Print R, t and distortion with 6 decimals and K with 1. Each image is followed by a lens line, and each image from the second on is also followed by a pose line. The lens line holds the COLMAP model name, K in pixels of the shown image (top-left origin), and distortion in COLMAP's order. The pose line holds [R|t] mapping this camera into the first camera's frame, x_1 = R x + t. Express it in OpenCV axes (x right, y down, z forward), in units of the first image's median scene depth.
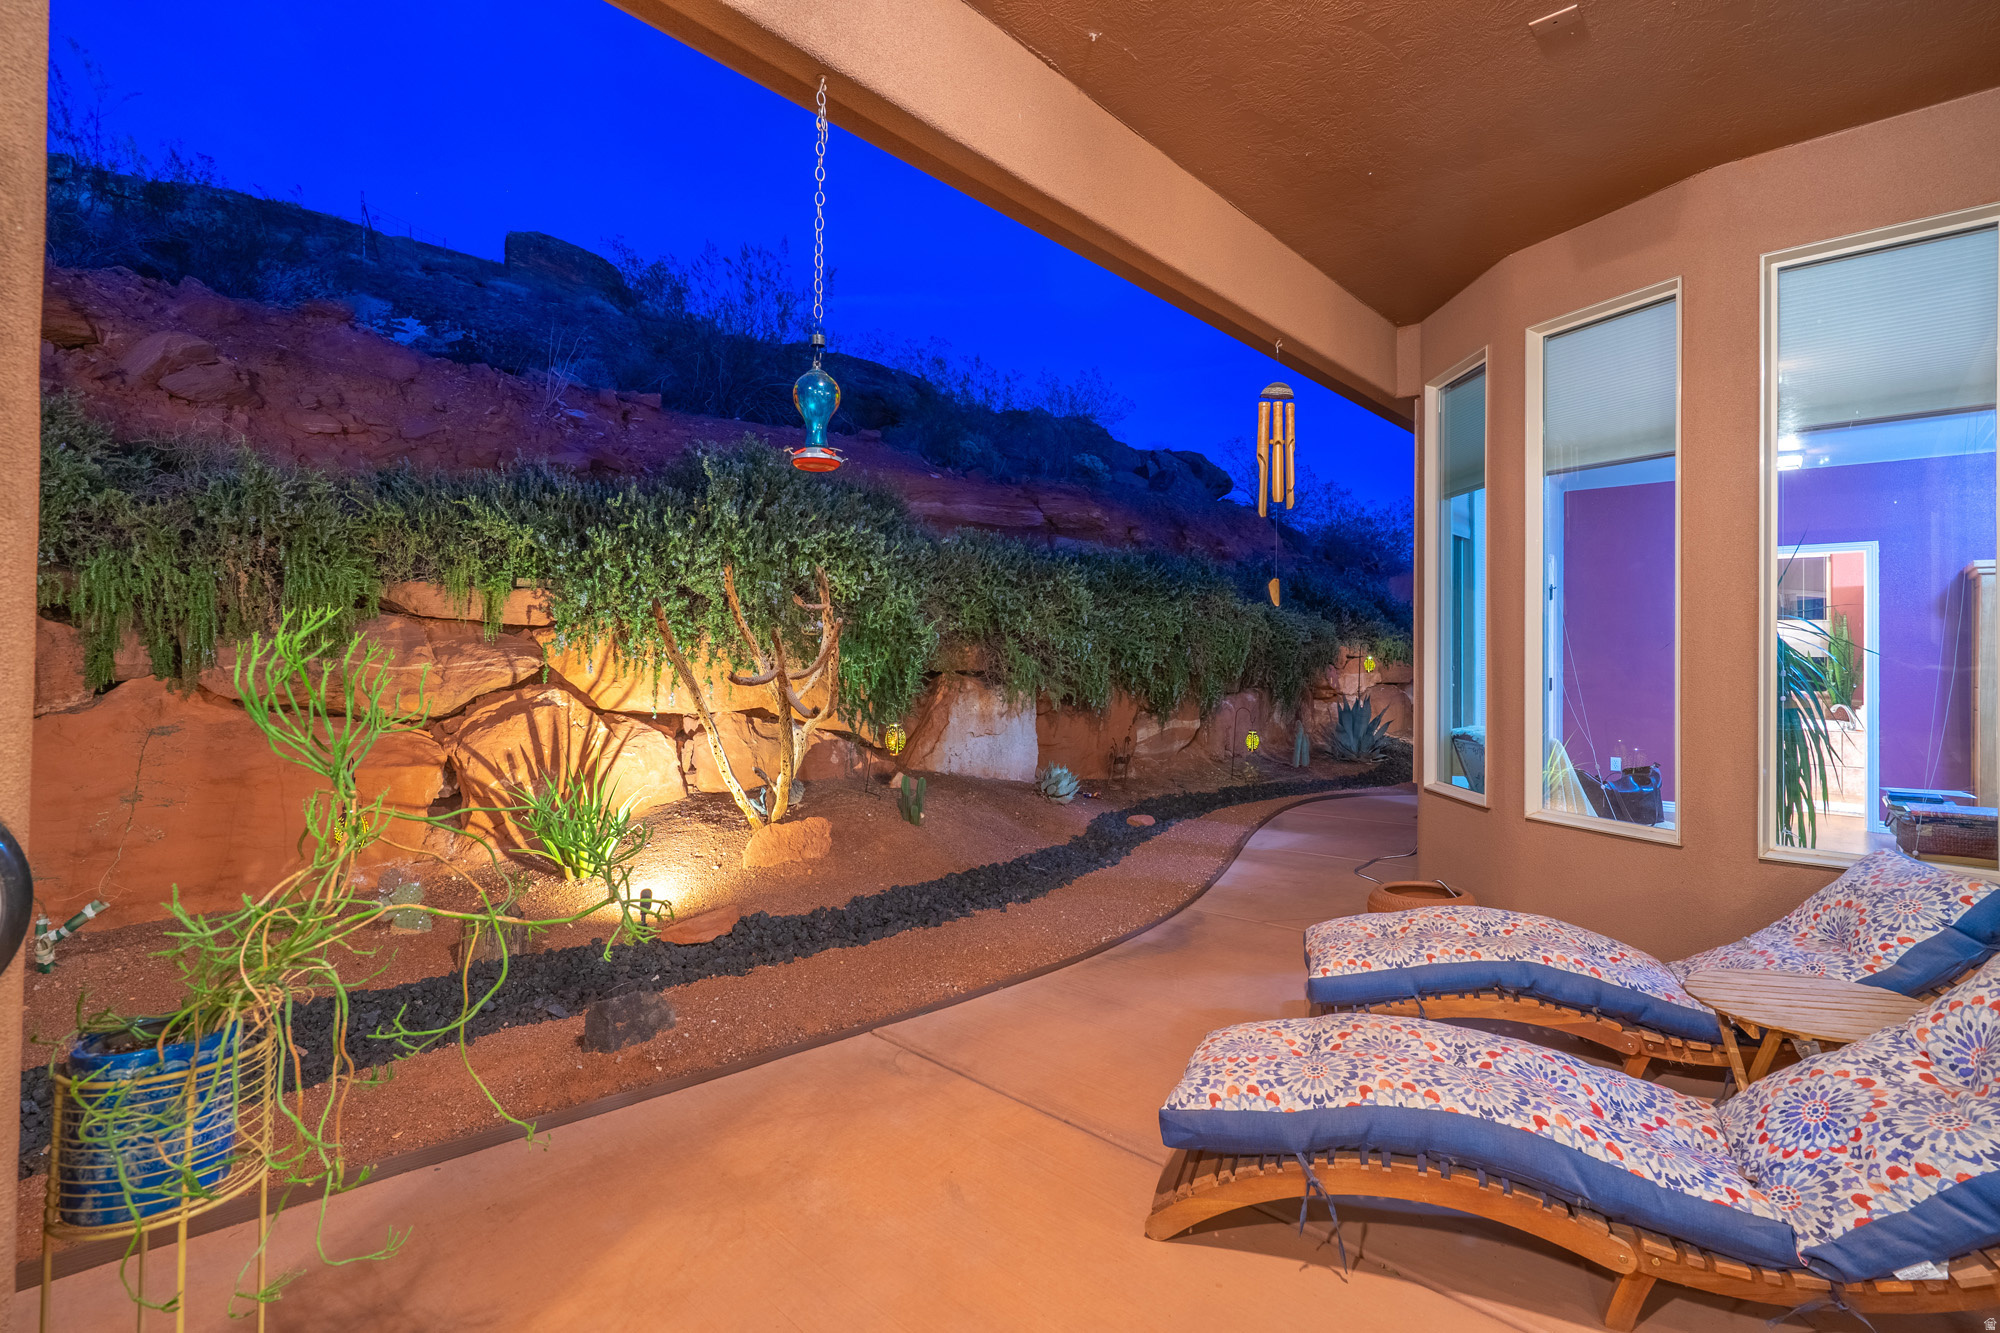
lens RADIAL K [[935.5, 0, 1019.8], [0, 935.5, 650.2], [0, 0, 1]] dist [0.003521, 0.000961]
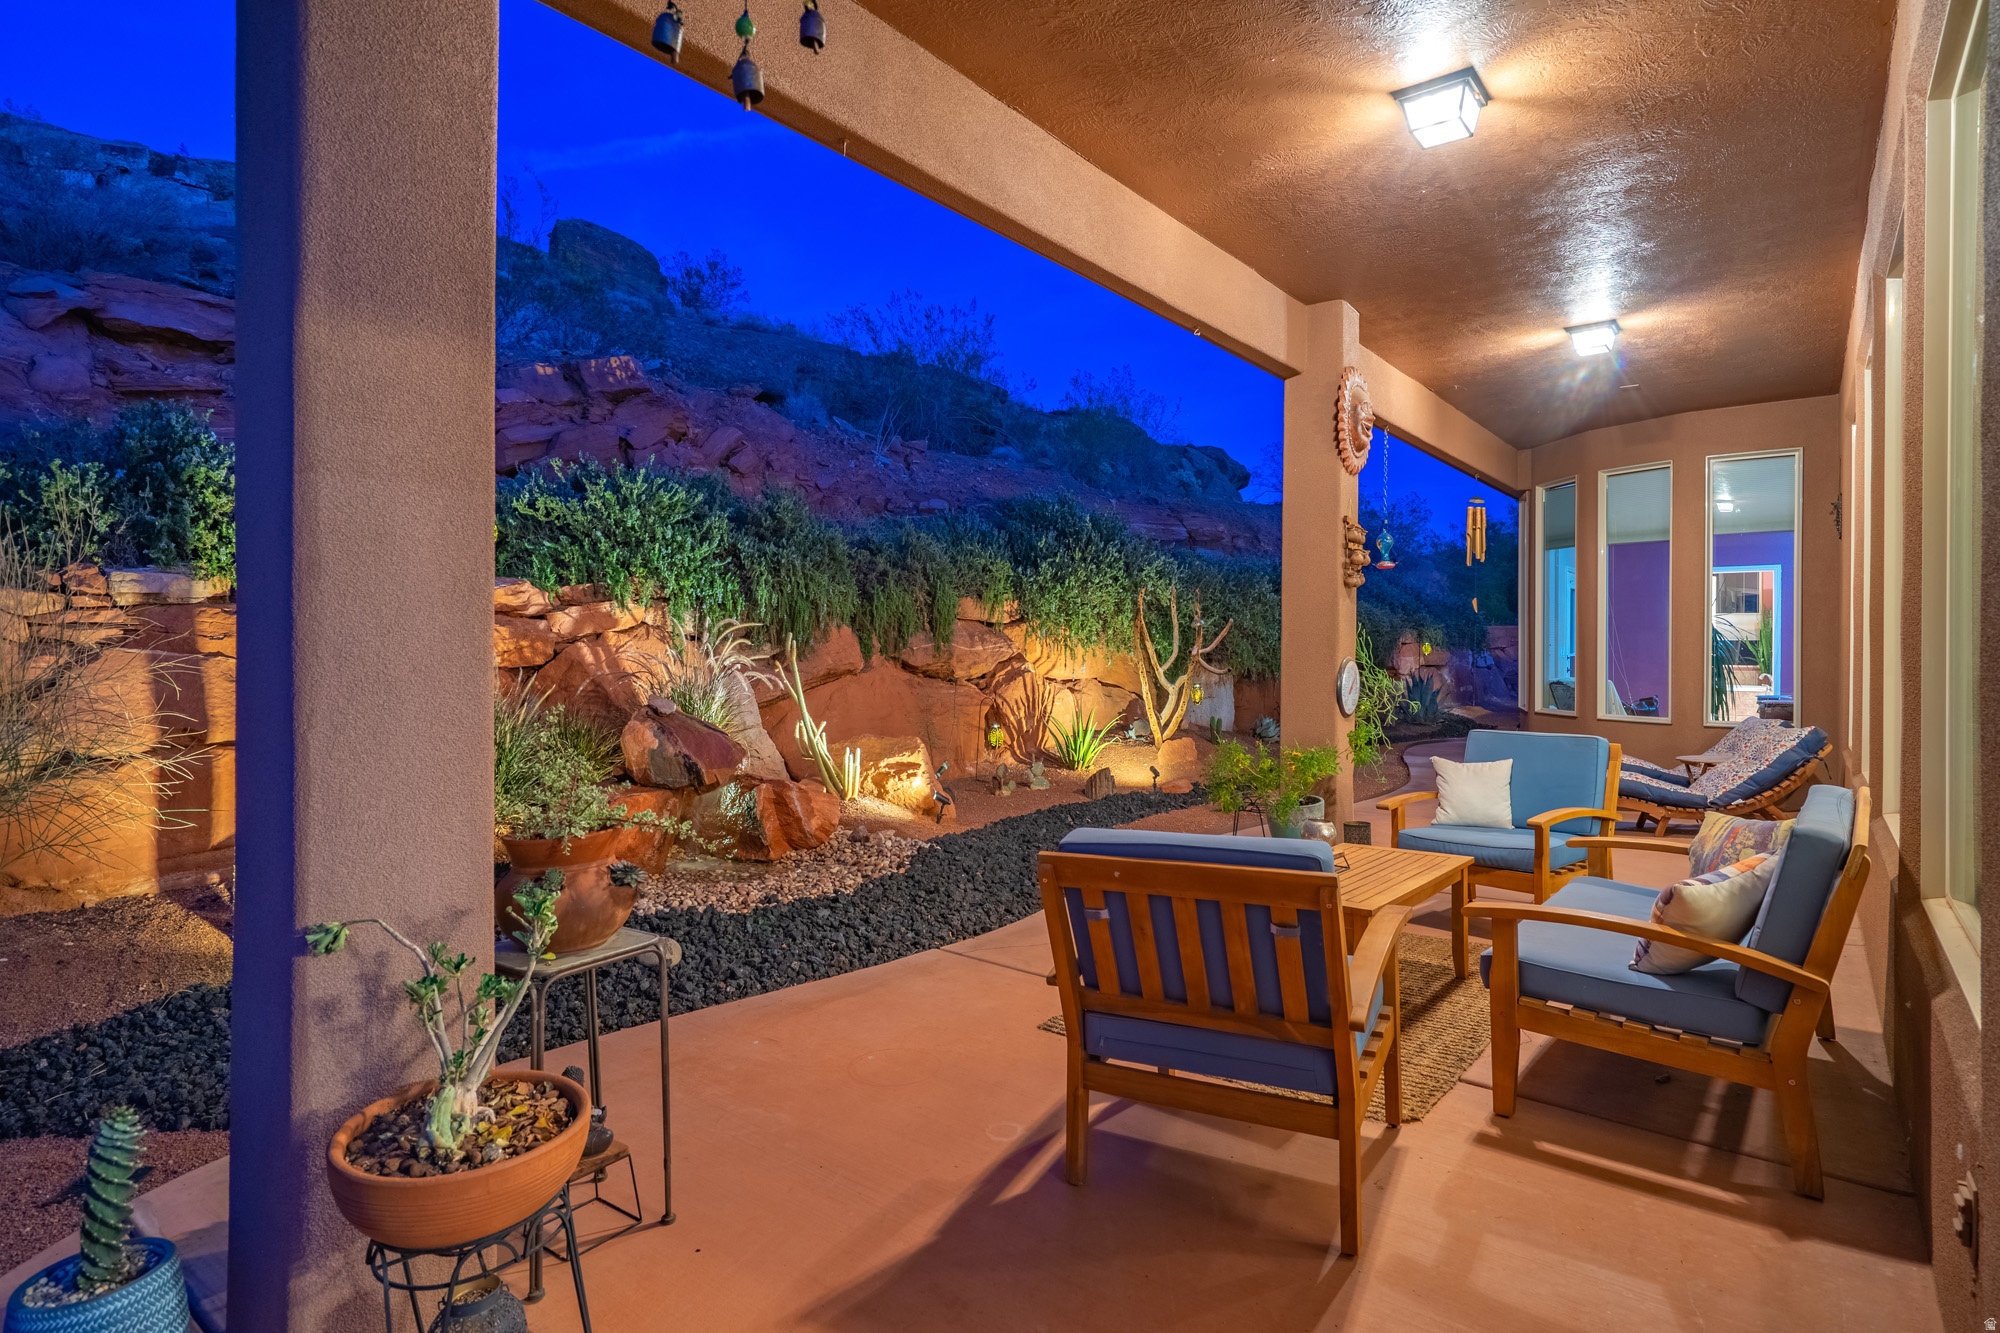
lens RADIAL K [[1091.5, 0, 1050.6], [0, 1091.5, 671.5], [0, 0, 1]] dist [0.002101, 0.001012]
pose [[0.993429, -0.008915, 0.114099, -0.354341], [0.005862, 0.999616, 0.027071, 0.003309], [-0.114296, -0.026224, 0.993101, -0.471310]]
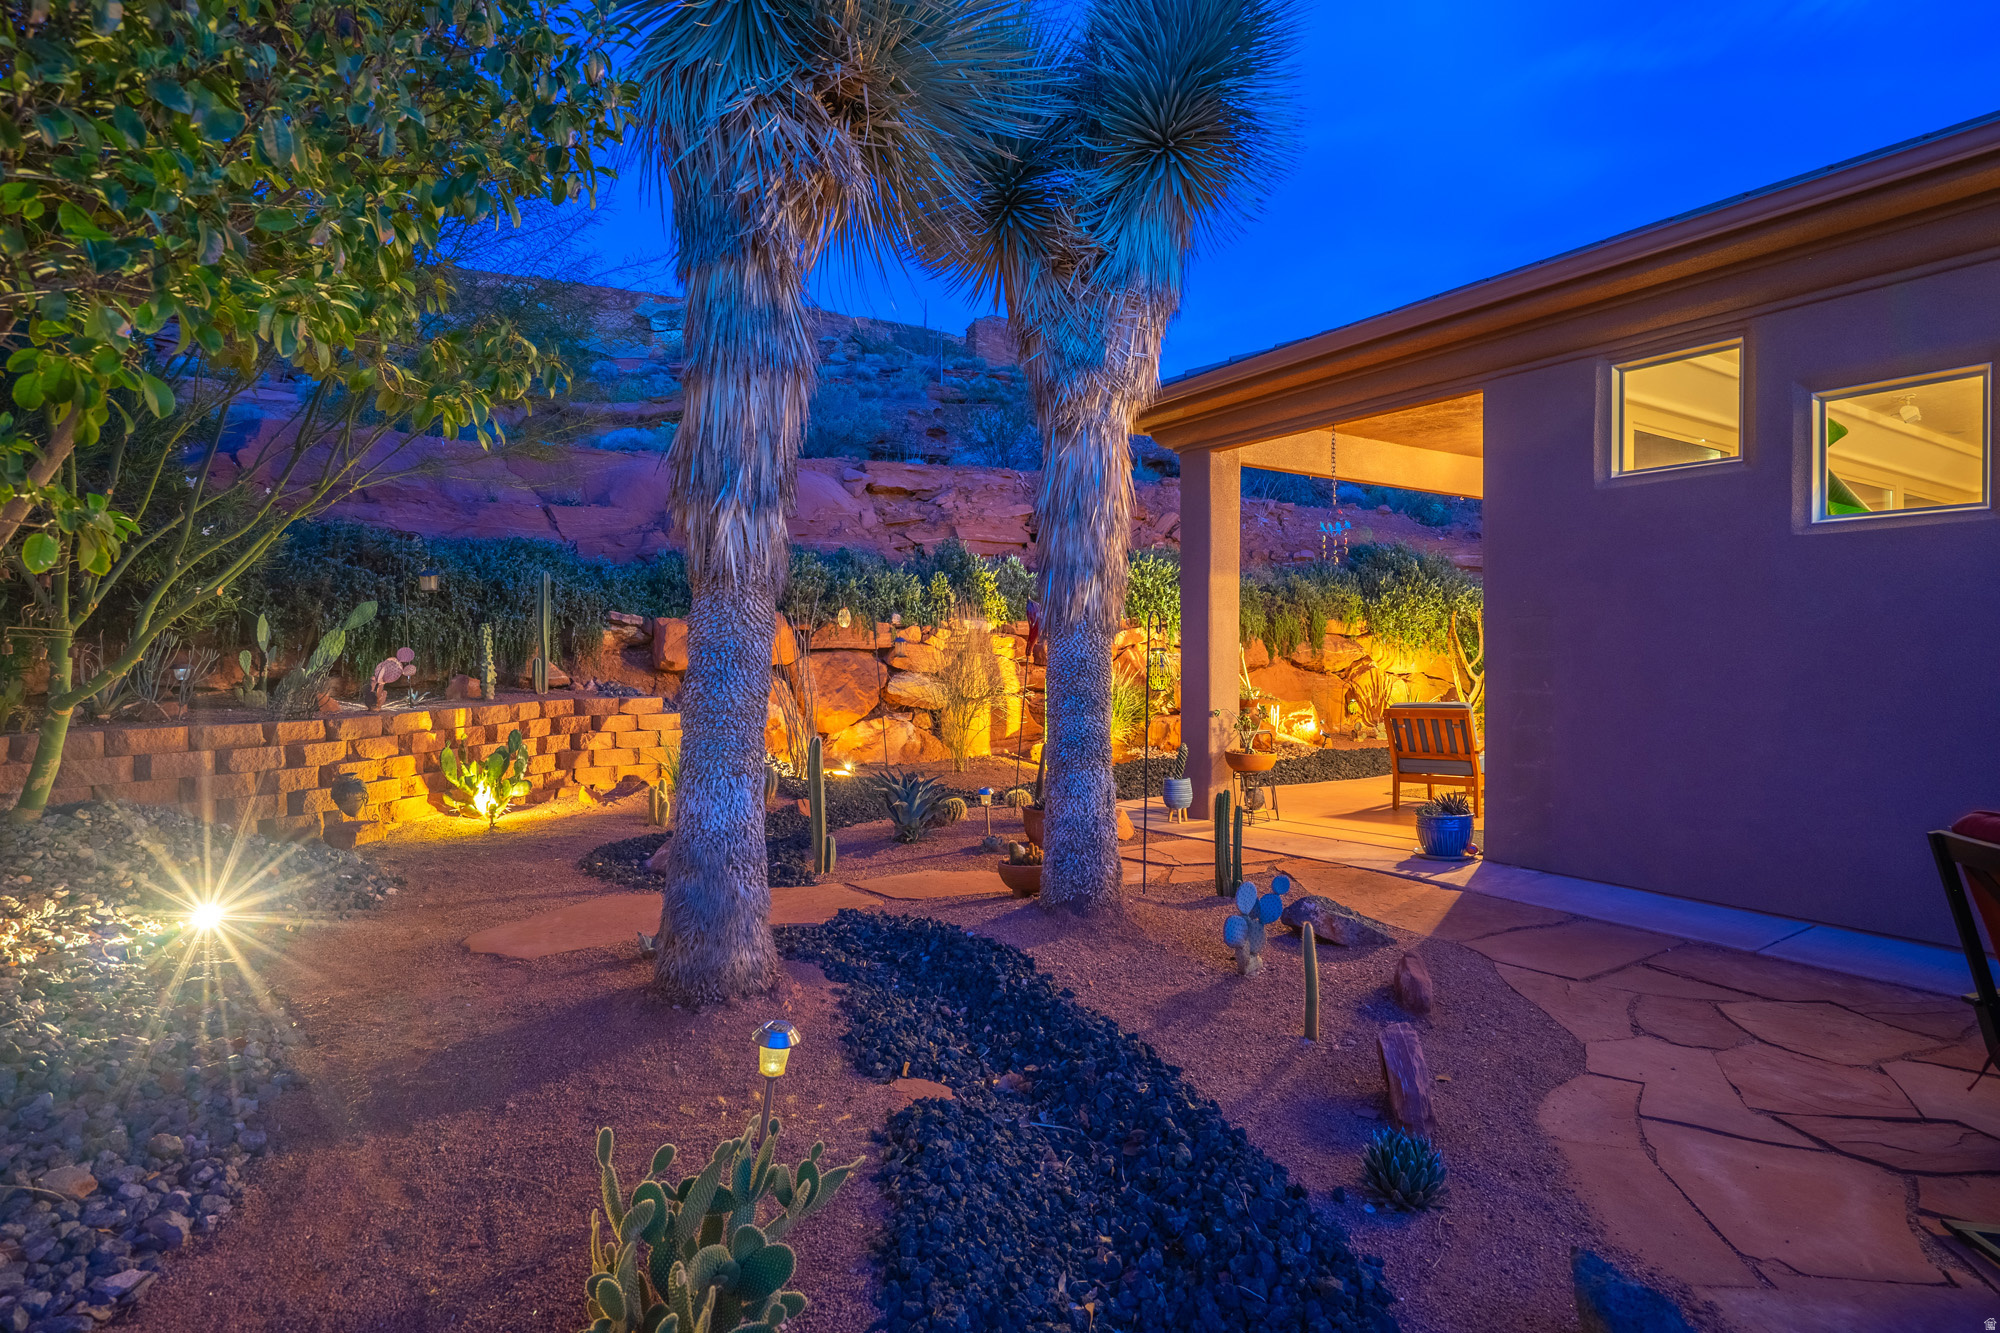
lens RADIAL K [[1091.5, 0, 993.3], [0, 1091.5, 655.7], [0, 0, 1]] dist [0.002101, 0.001012]
pose [[0.972223, -0.011405, -0.233777, -0.418858], [0.012192, 0.999924, 0.001919, 0.004928], [0.233738, -0.004716, 0.972288, -1.066892]]
